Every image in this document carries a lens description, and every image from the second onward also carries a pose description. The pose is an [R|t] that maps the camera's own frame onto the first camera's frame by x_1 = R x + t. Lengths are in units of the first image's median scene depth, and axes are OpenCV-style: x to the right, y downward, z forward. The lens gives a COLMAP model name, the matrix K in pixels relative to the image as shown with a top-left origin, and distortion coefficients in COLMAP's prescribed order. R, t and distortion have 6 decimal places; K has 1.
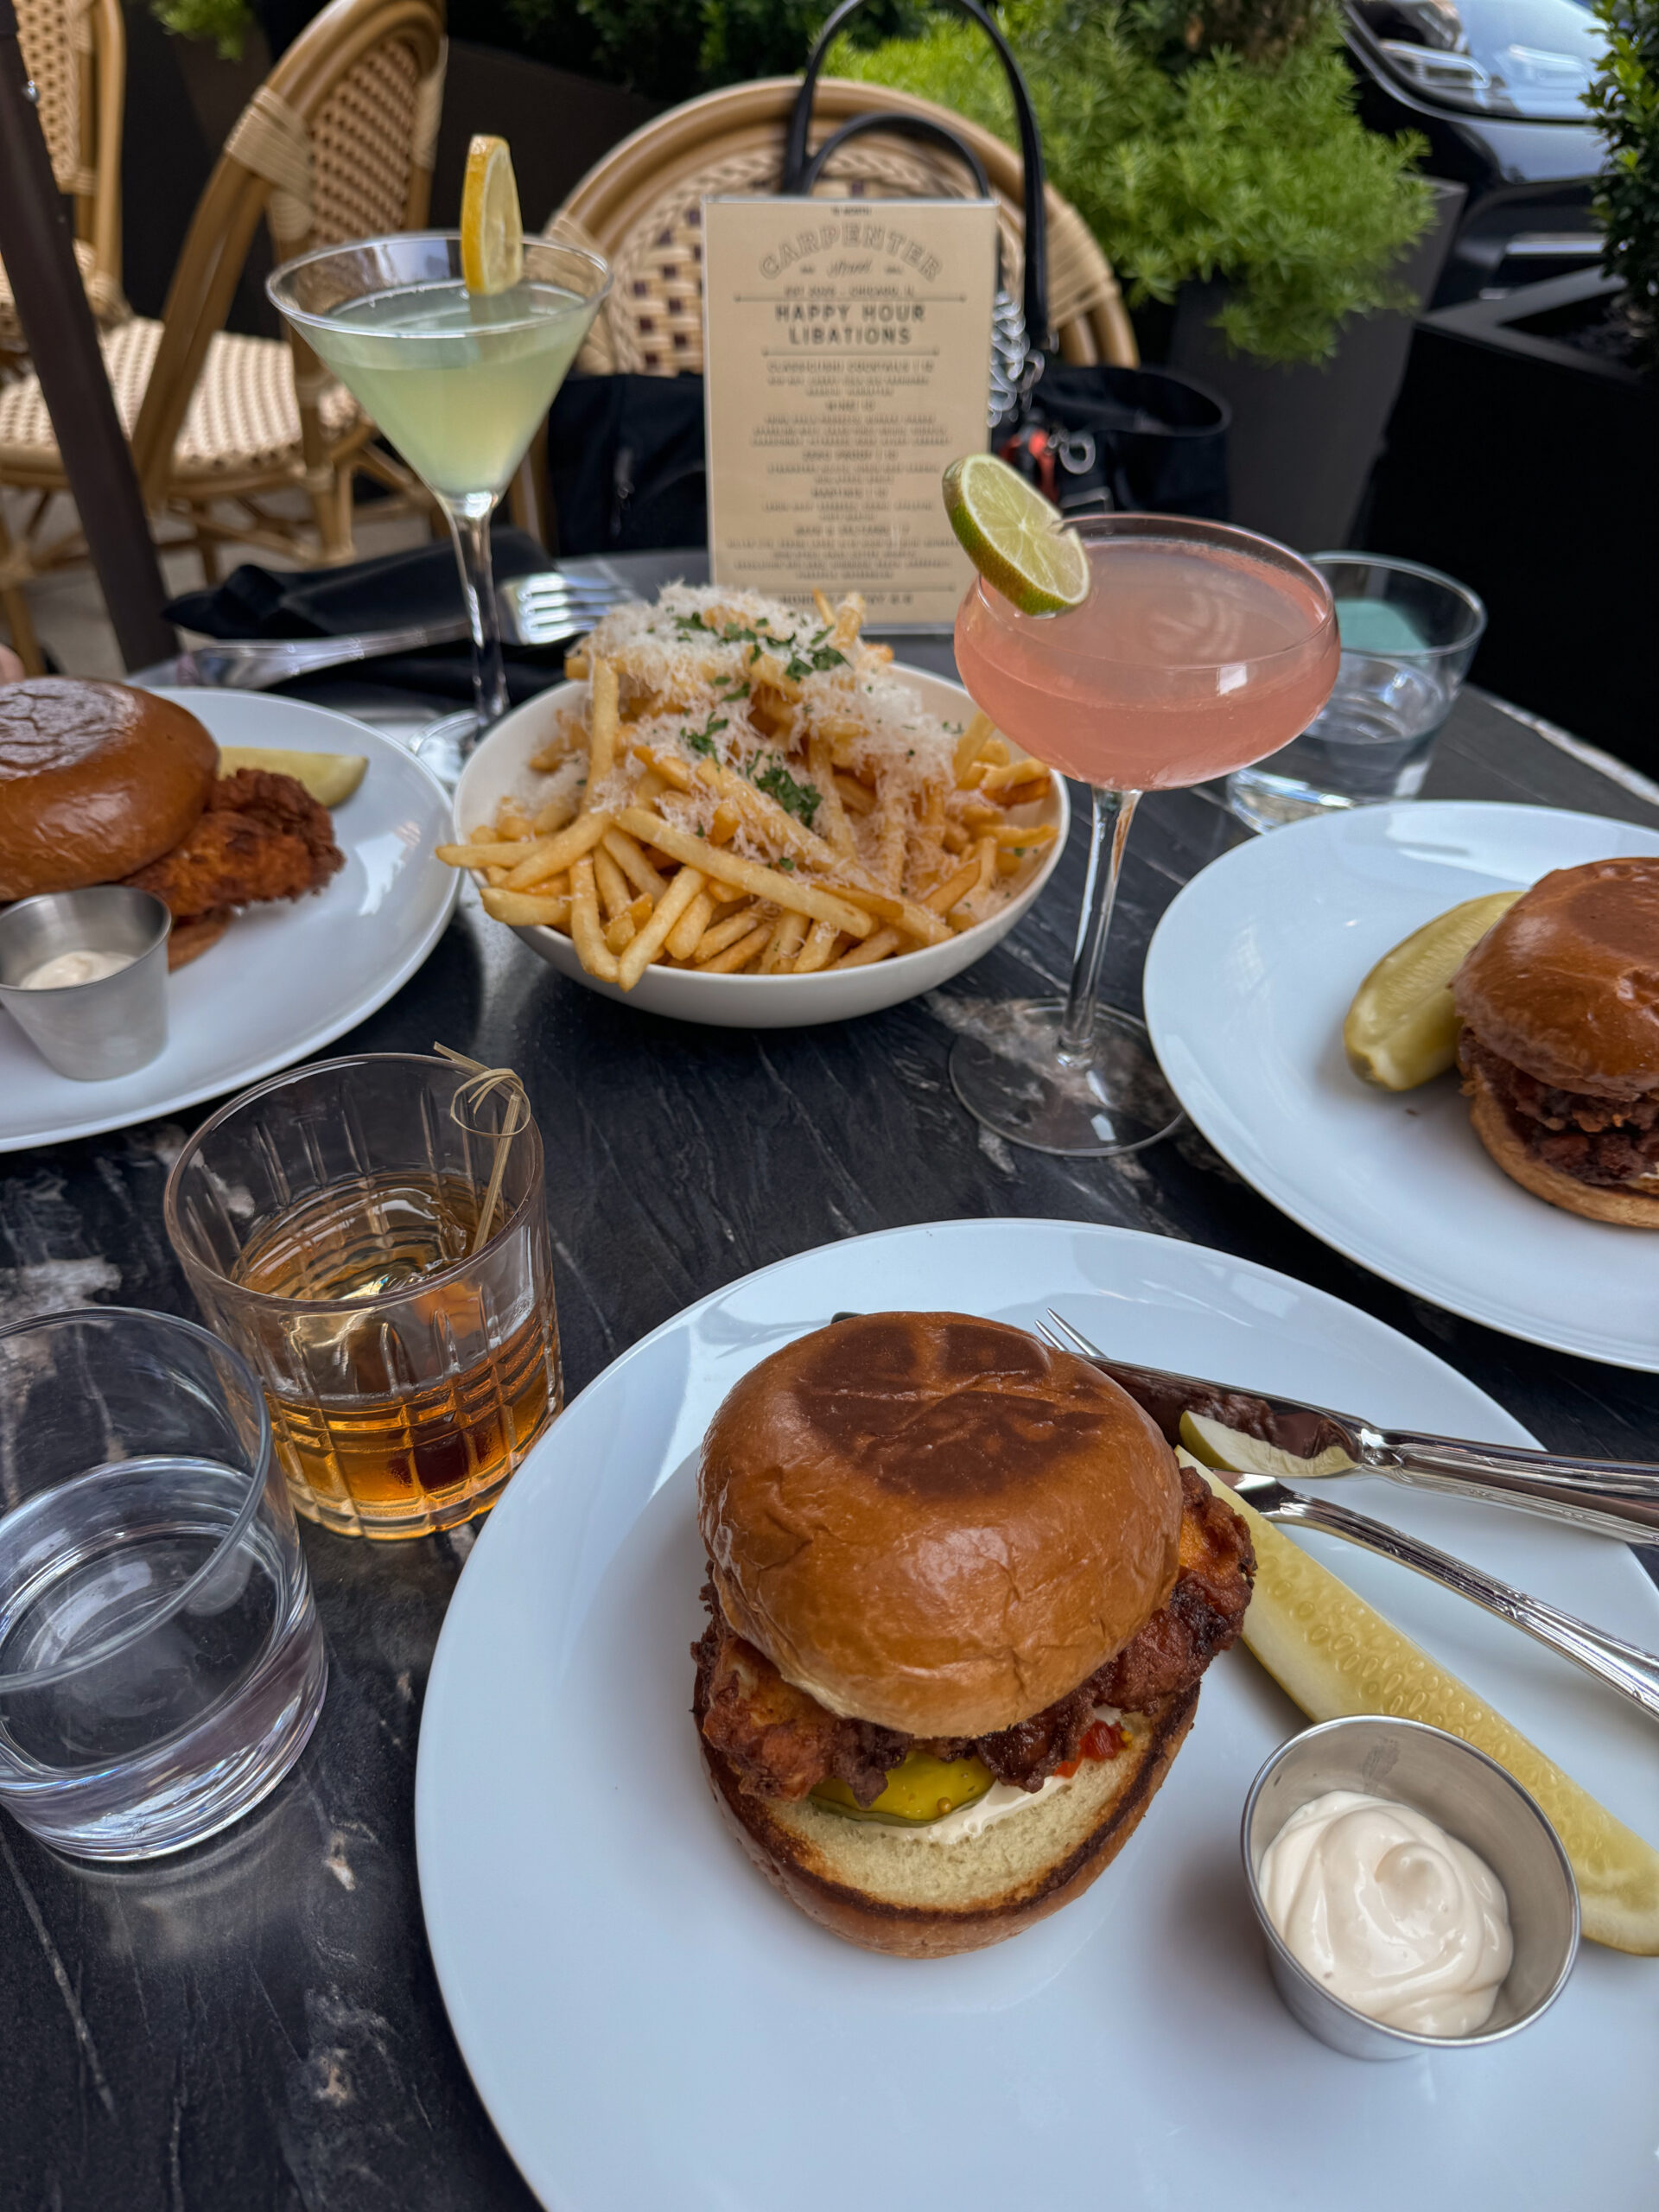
lens RADIAL K [[1508.3, 0, 829.5], [0, 1508.3, 1106.0], [0, 0, 1]] dist [0.086326, -0.137236]
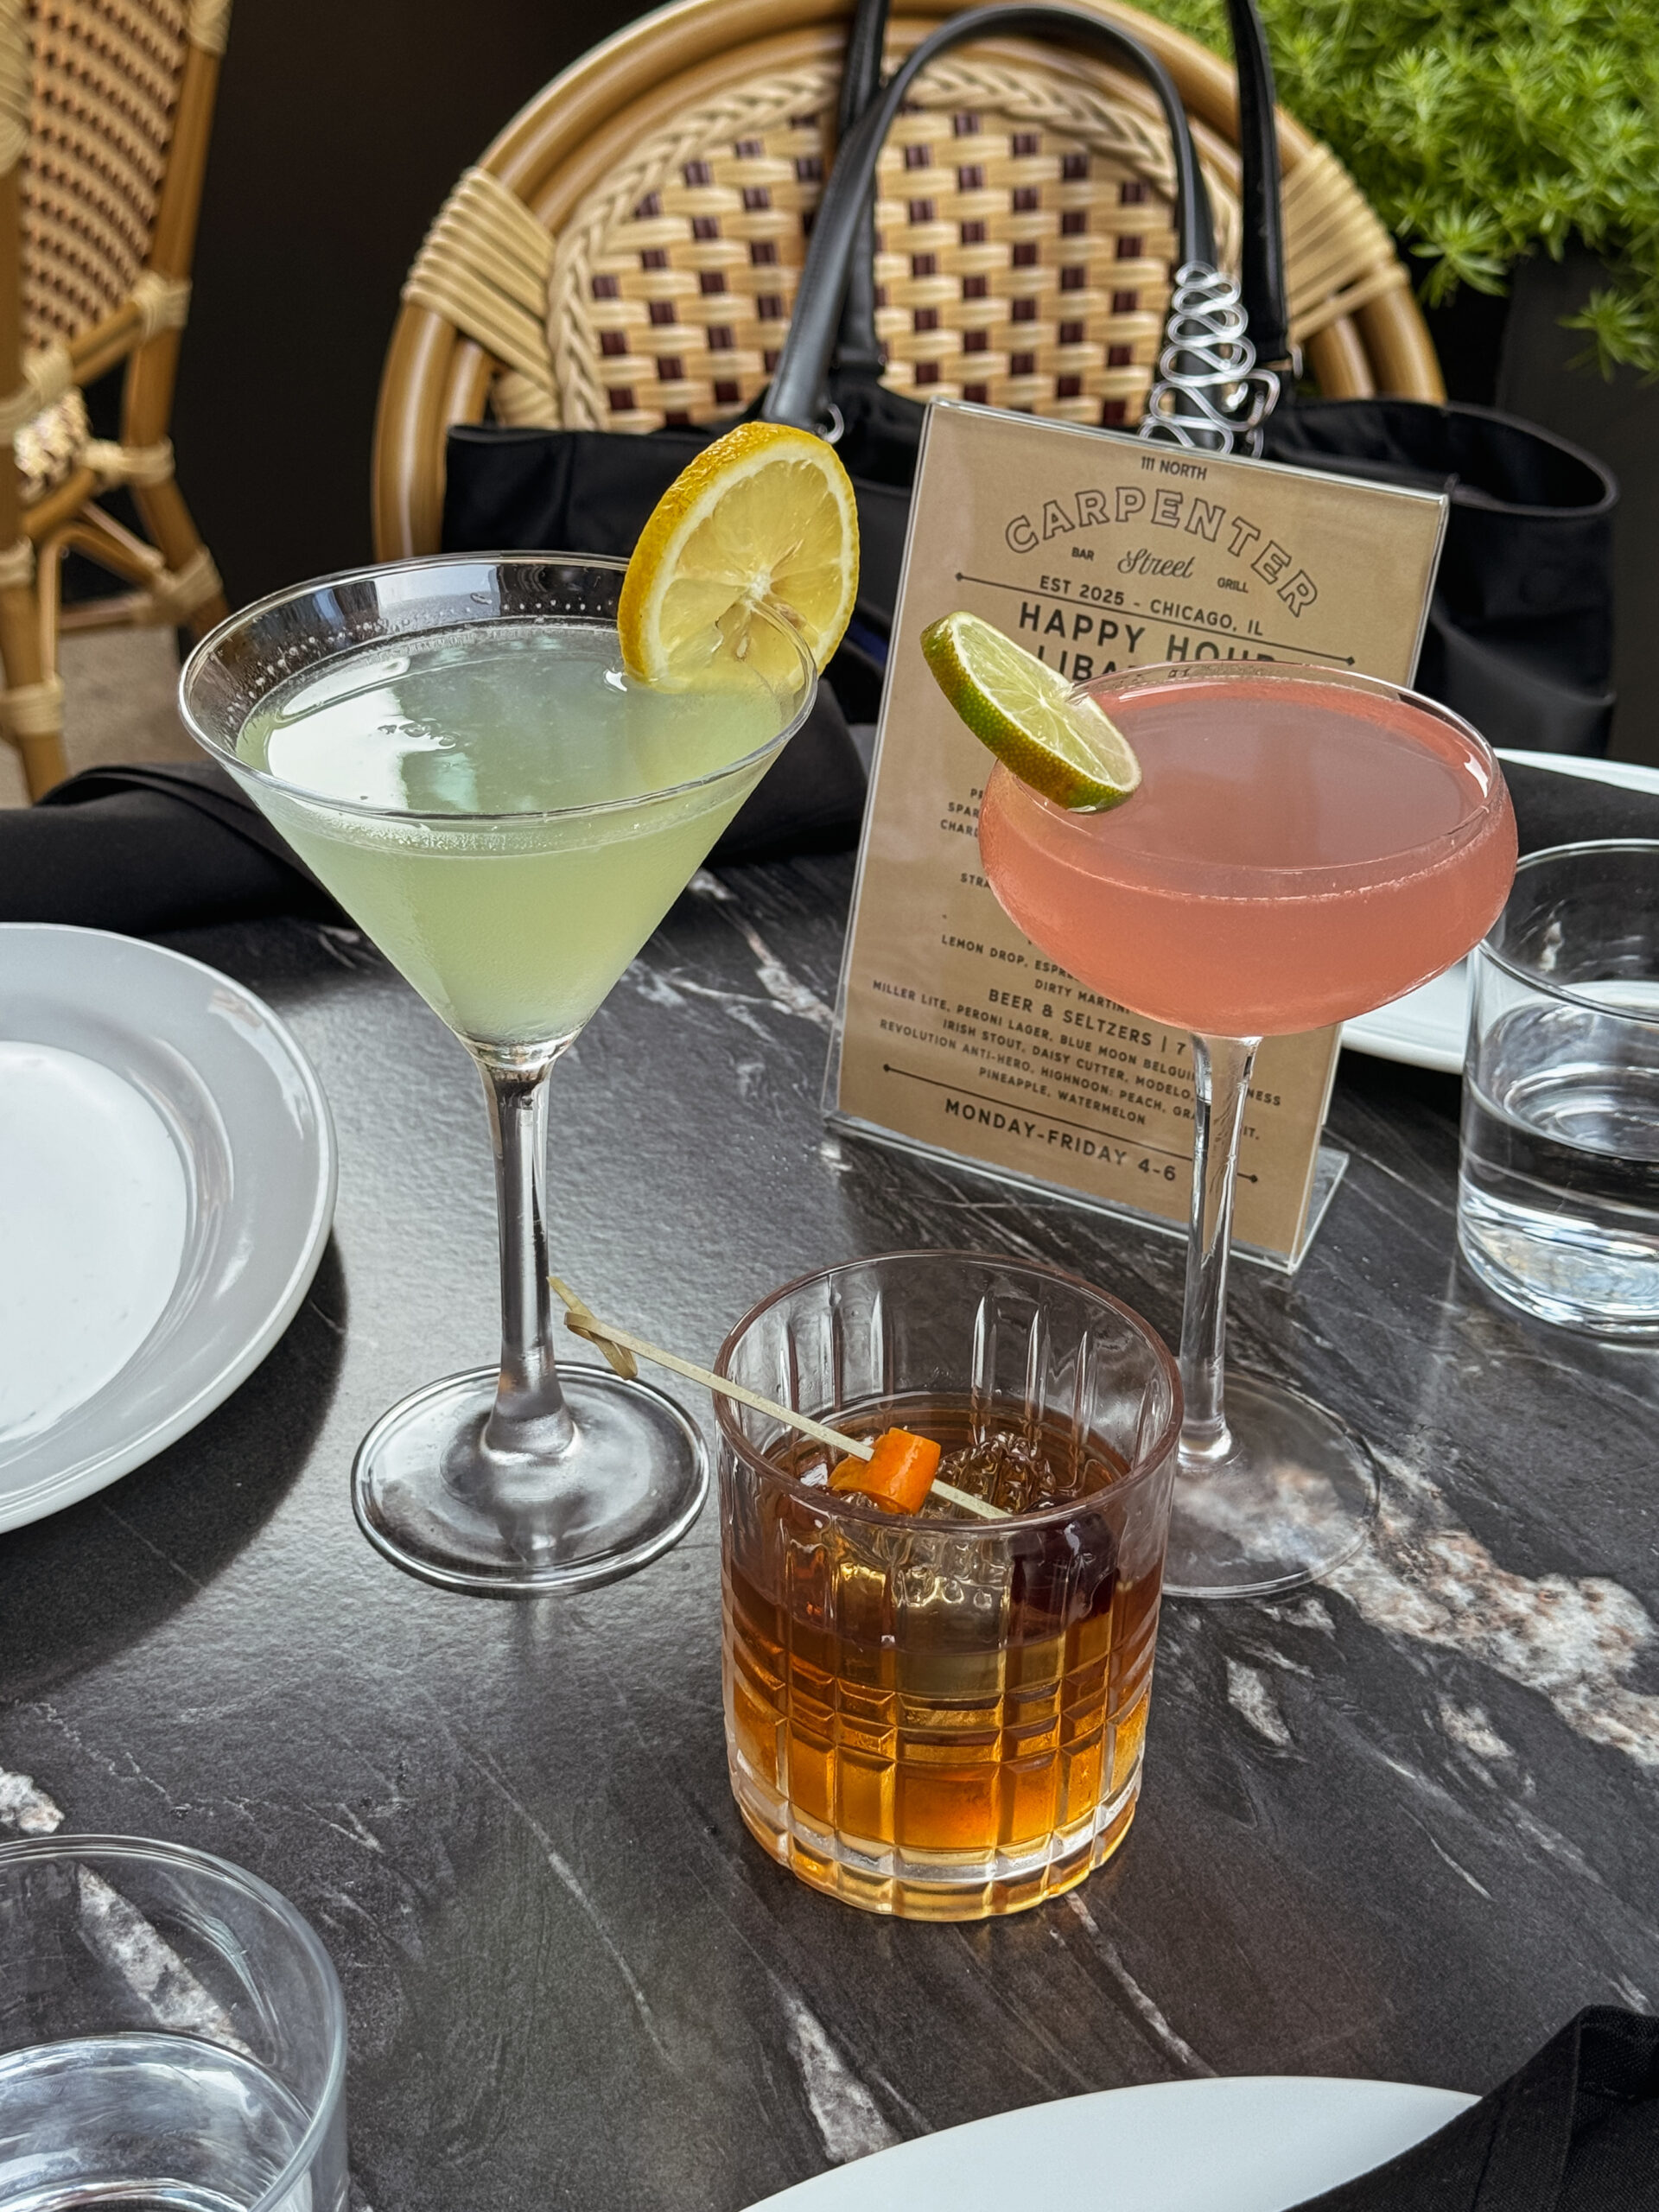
lens RADIAL K [[3032.2, 0, 829.5], [0, 3032.2, 1106.0], [0, 0, 1]] dist [0.192736, -0.799651]
pose [[0.999922, 0.004042, -0.011796, -0.019800], [-0.006282, 0.980478, -0.196527, 0.013388], [0.010771, 0.196585, 0.980428, -0.105854]]
